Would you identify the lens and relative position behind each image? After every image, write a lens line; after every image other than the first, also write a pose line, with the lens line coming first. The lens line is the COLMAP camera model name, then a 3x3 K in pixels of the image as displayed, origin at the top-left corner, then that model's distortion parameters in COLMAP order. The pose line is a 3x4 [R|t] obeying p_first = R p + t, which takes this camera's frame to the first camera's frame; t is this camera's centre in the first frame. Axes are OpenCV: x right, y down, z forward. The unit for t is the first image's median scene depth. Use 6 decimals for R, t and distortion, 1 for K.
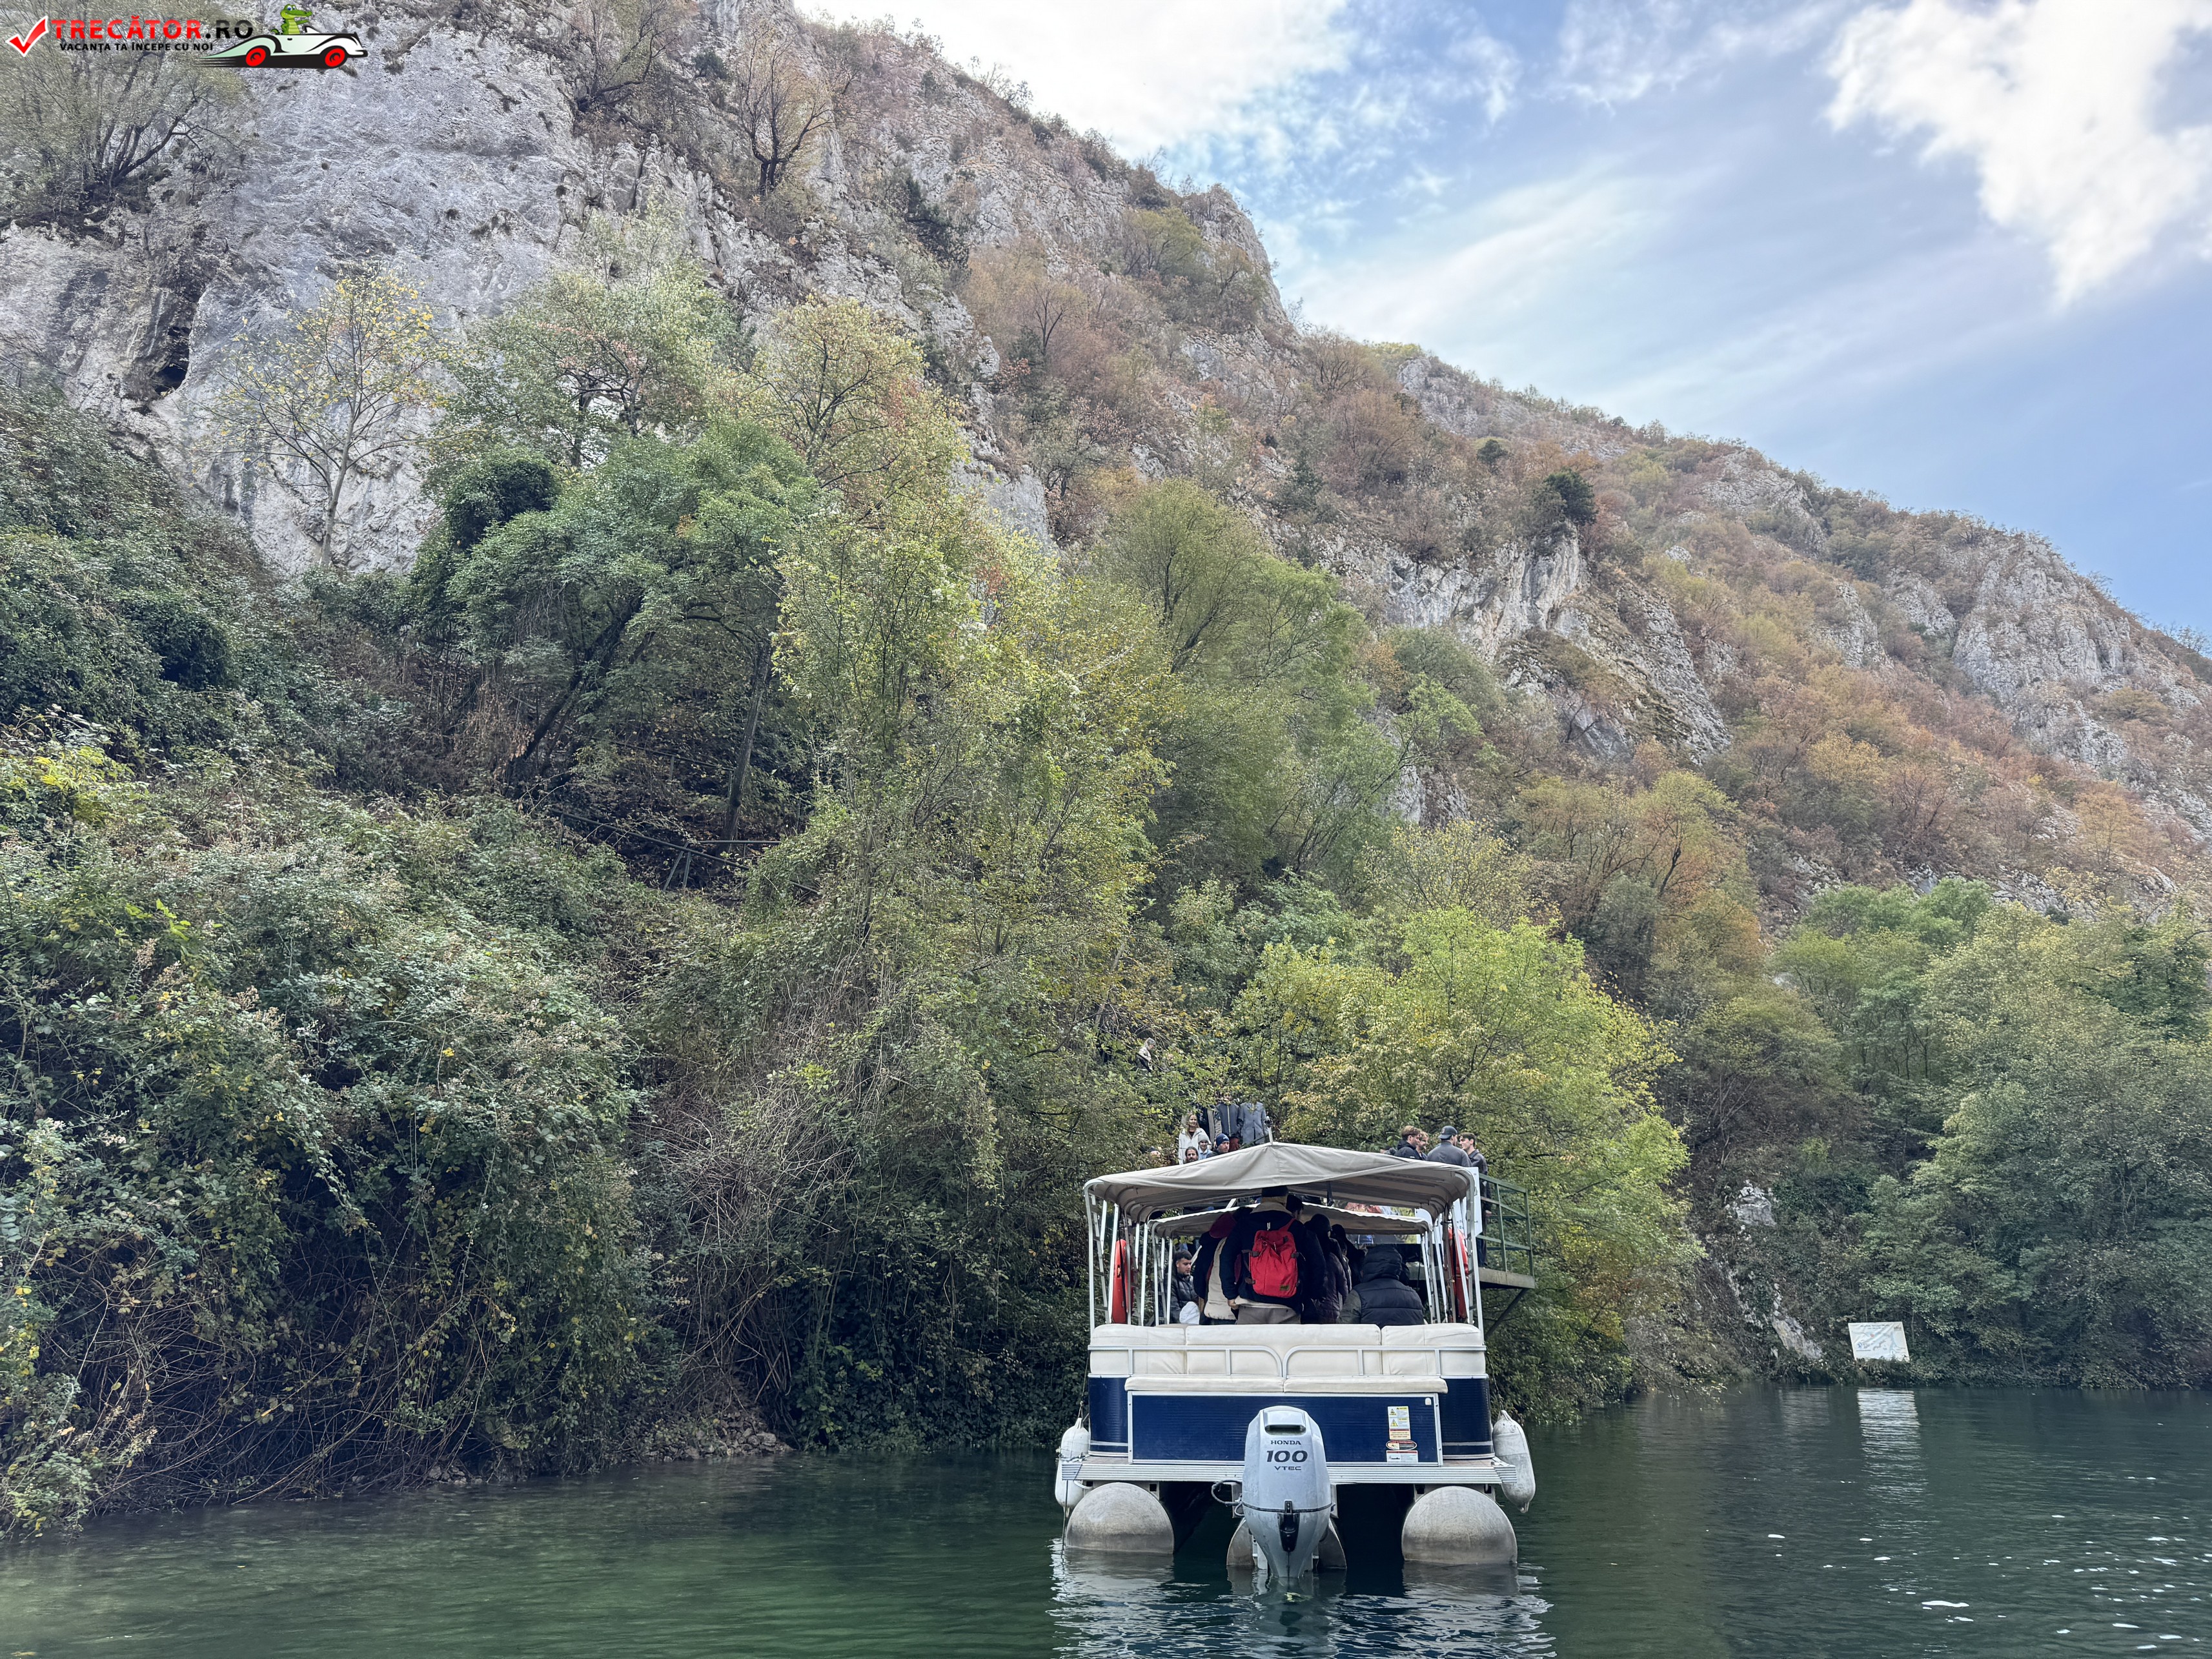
lens RADIAL K [[1567.0, 0, 1106.0], [0, 1567.0, 829.5], [0, 0, 1]] dist [-0.003832, -0.009100]
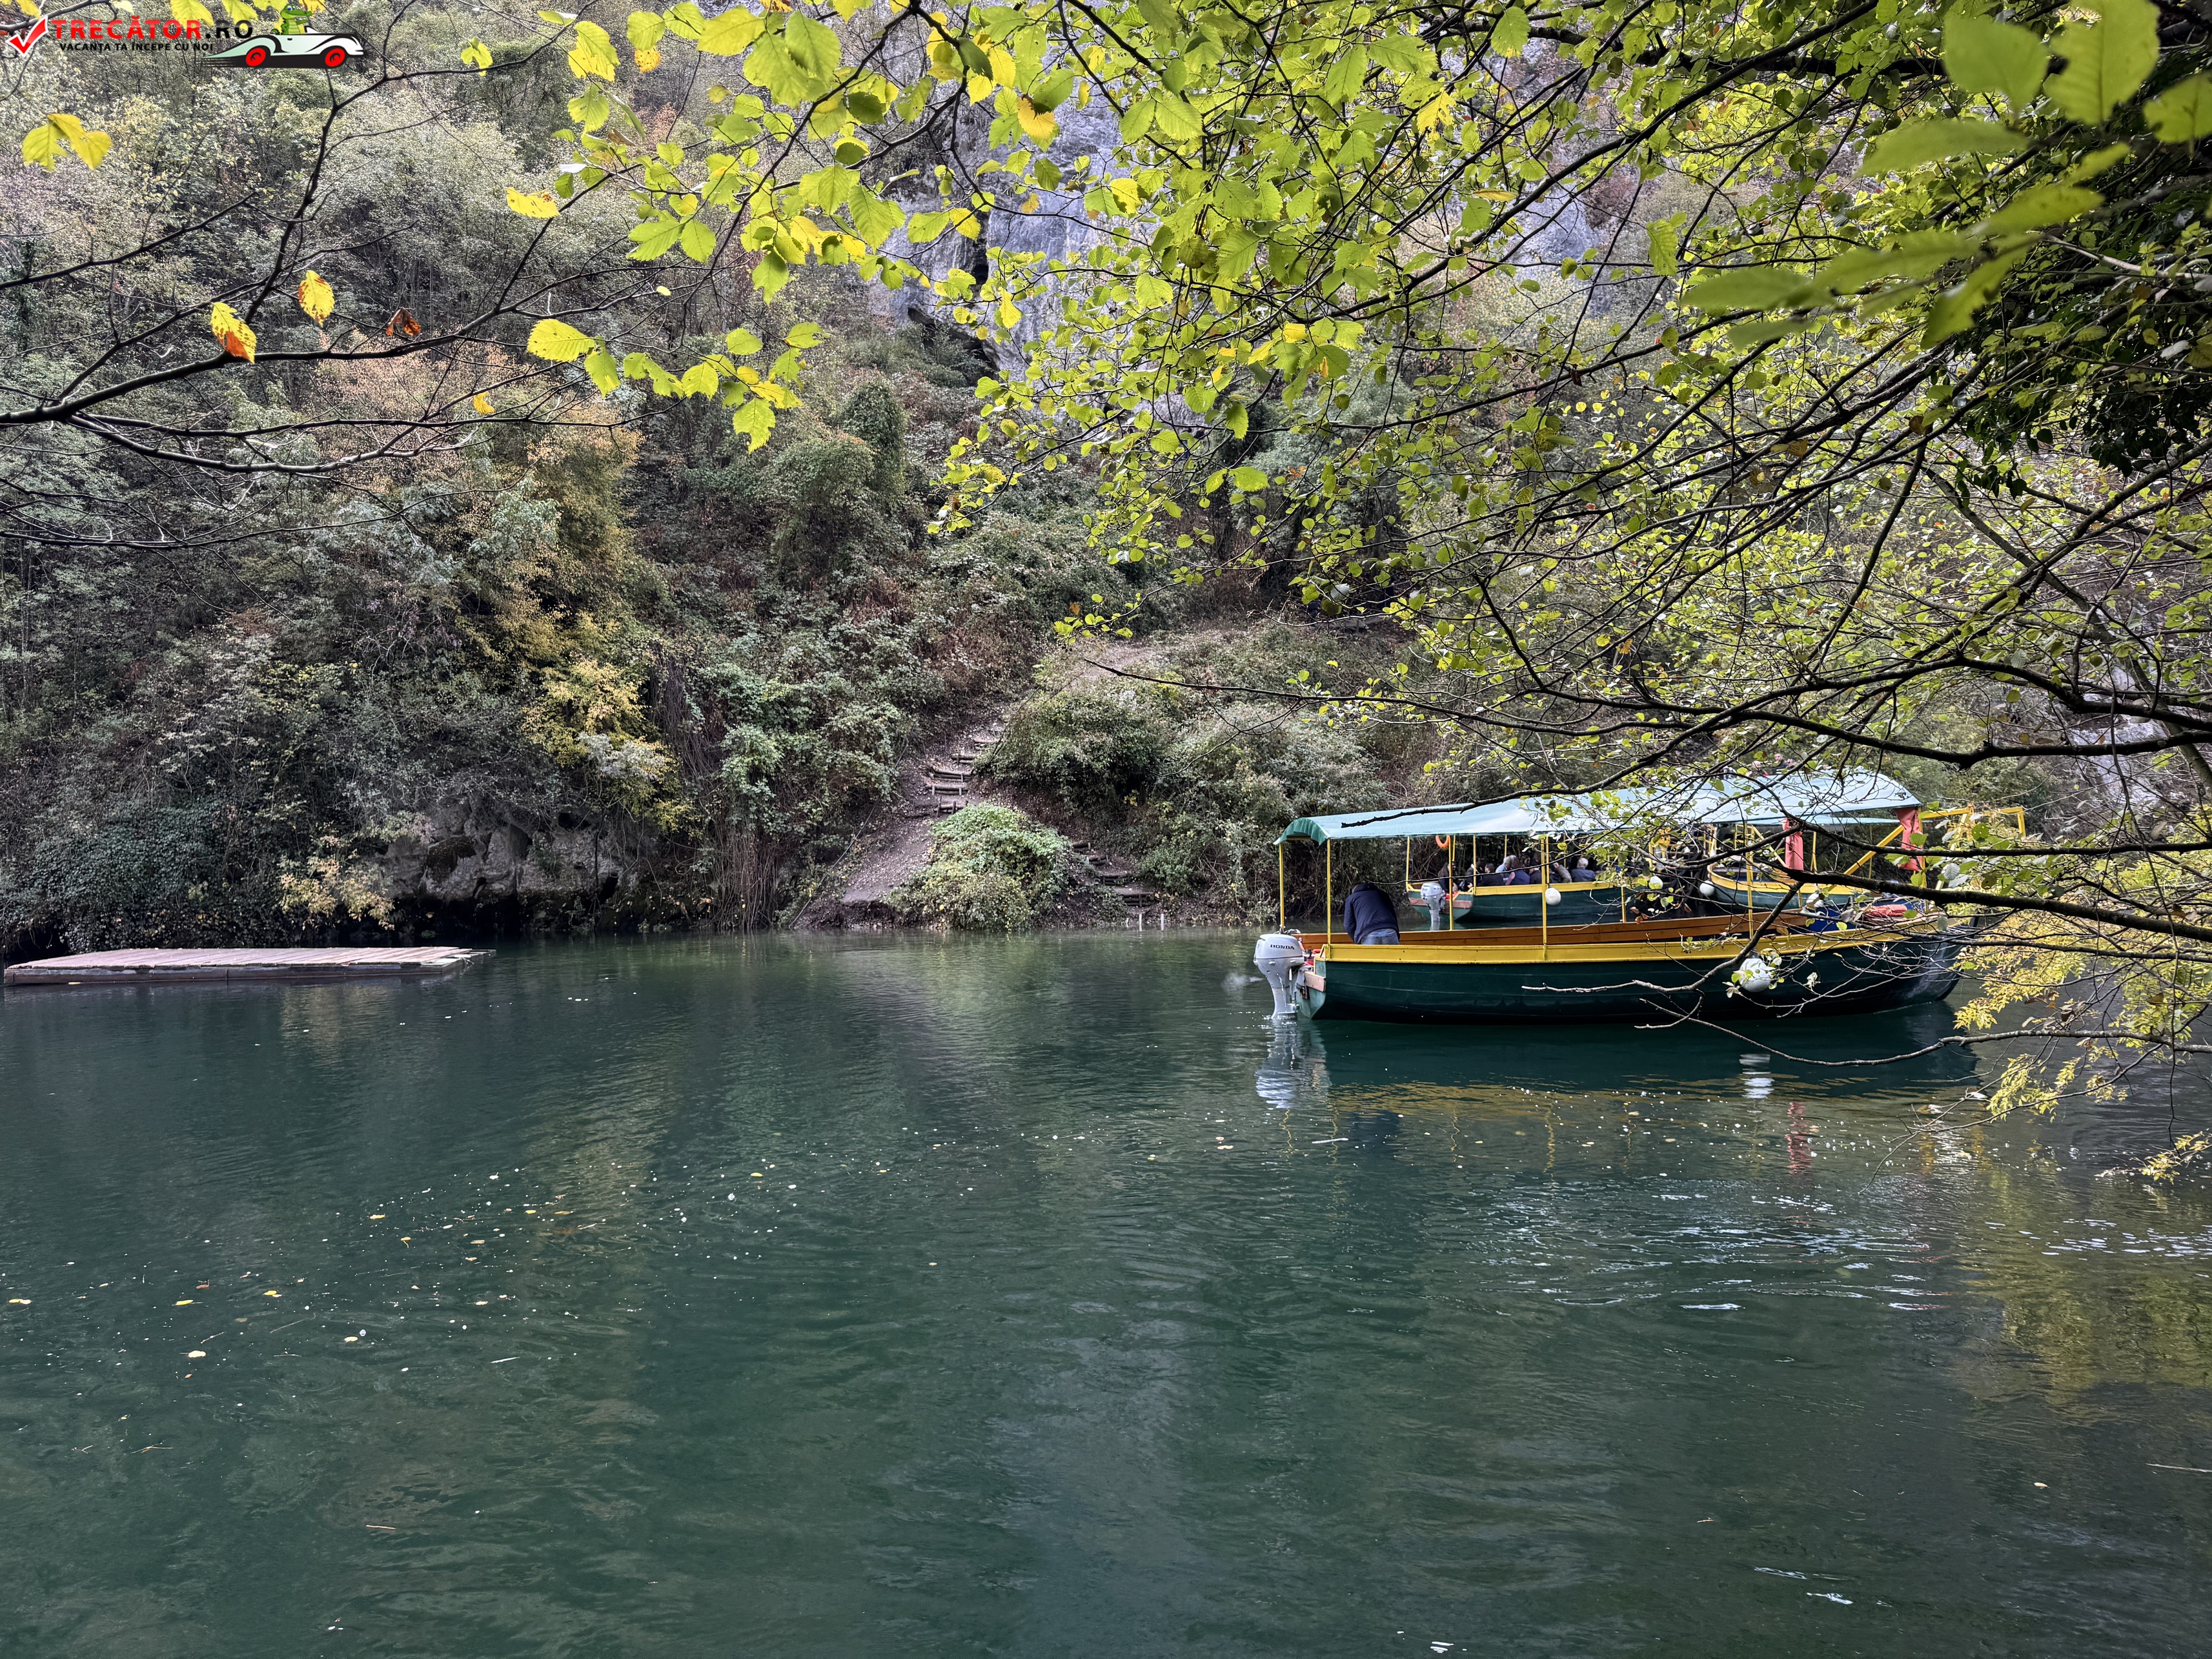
lens RADIAL K [[1516.7, 0, 1106.0], [0, 1516.7, 829.5], [0, 0, 1]] dist [0.119607, -0.167193]
pose [[0.925240, -0.025094, -0.378551, 0.065436], [0.140152, 0.949835, 0.279589, -0.144016], [0.352545, -0.311742, 0.882343, -0.383975]]
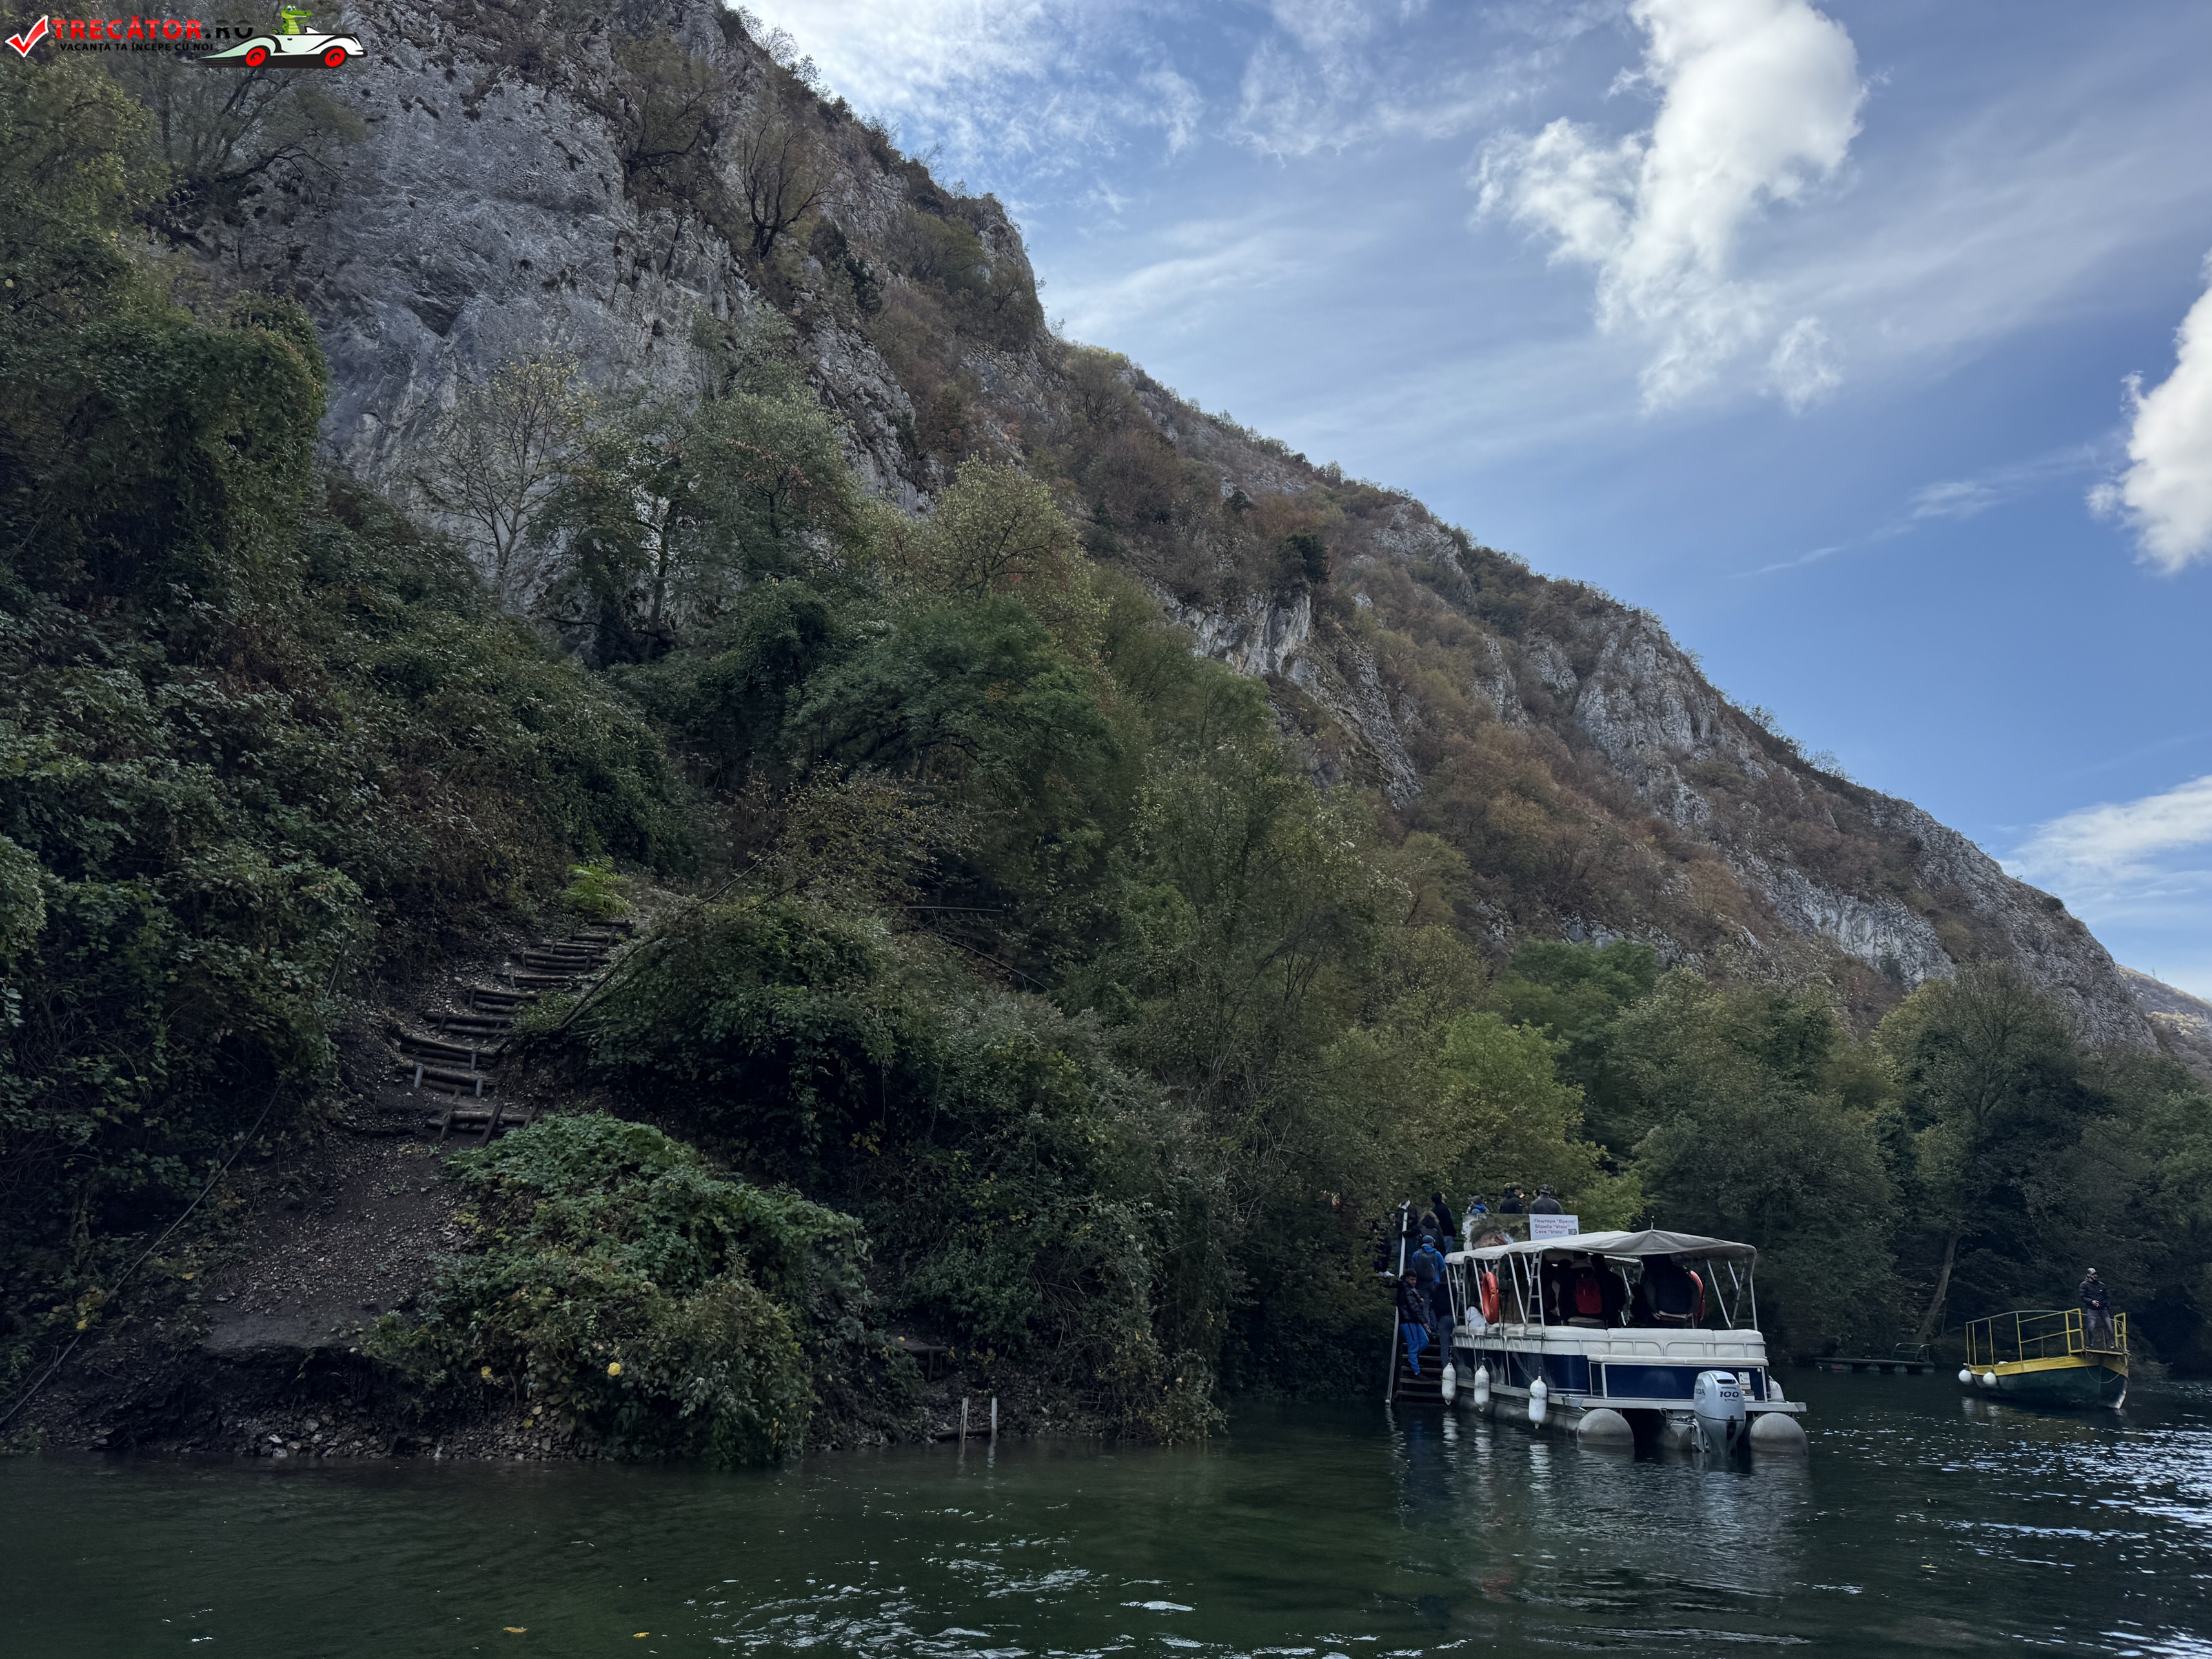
lens RADIAL K [[1554.0, 0, 1101.4], [0, 1554.0, 832.7], [0, 0, 1]] dist [0.005450, -0.025769]
pose [[0.972133, 0.083515, 0.219049, -0.203414], [-0.087292, 0.996154, 0.007603, -0.041188], [-0.217571, -0.026512, 0.975684, -0.118079]]
